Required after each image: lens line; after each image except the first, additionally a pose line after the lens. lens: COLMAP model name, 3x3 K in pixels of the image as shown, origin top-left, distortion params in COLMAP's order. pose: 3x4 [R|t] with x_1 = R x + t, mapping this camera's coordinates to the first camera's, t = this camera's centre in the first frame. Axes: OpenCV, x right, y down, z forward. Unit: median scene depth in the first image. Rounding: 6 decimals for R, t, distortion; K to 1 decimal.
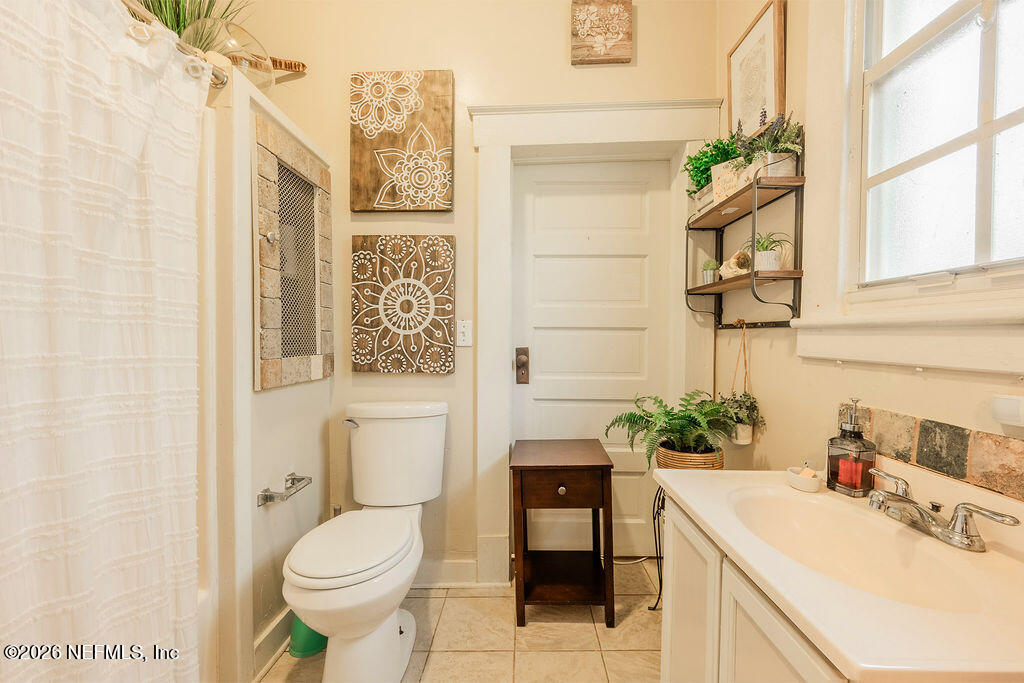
lens RADIAL K [[402.5, 0, 515.1], [0, 402.5, 342.1], [0, 0, 1]] dist [-0.003966, 0.000735]
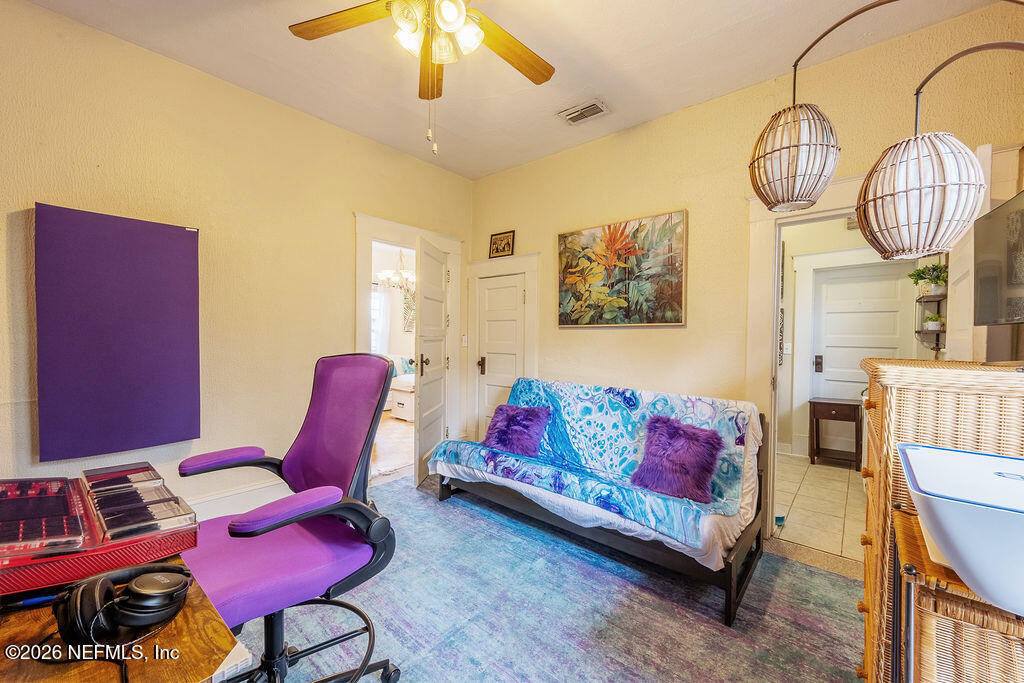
lens RADIAL K [[402.5, 0, 516.5], [0, 402.5, 340.4], [0, 0, 1]] dist [-0.003966, 0.000735]
pose [[0.771234, 0.016675, -0.636333, 0.177533], [-0.026811, 0.999621, -0.006300, -0.012374], [0.635986, 0.021919, 0.771389, -2.214567]]
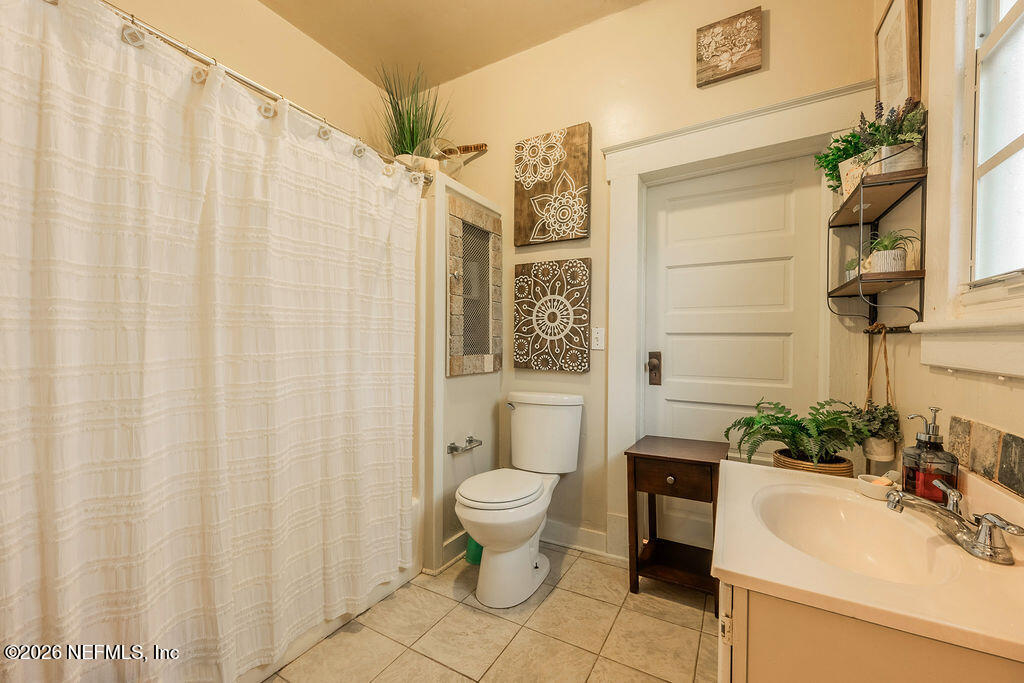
lens RADIAL K [[402.5, 0, 514.9], [0, 402.5, 342.1], [0, 0, 1]] dist [-0.003966, 0.000735]
pose [[0.879399, 0.004270, -0.476067, 0.265400], [-0.010896, 0.999878, -0.011159, 0.004840], [0.475961, 0.015001, 0.879338, -0.189543]]
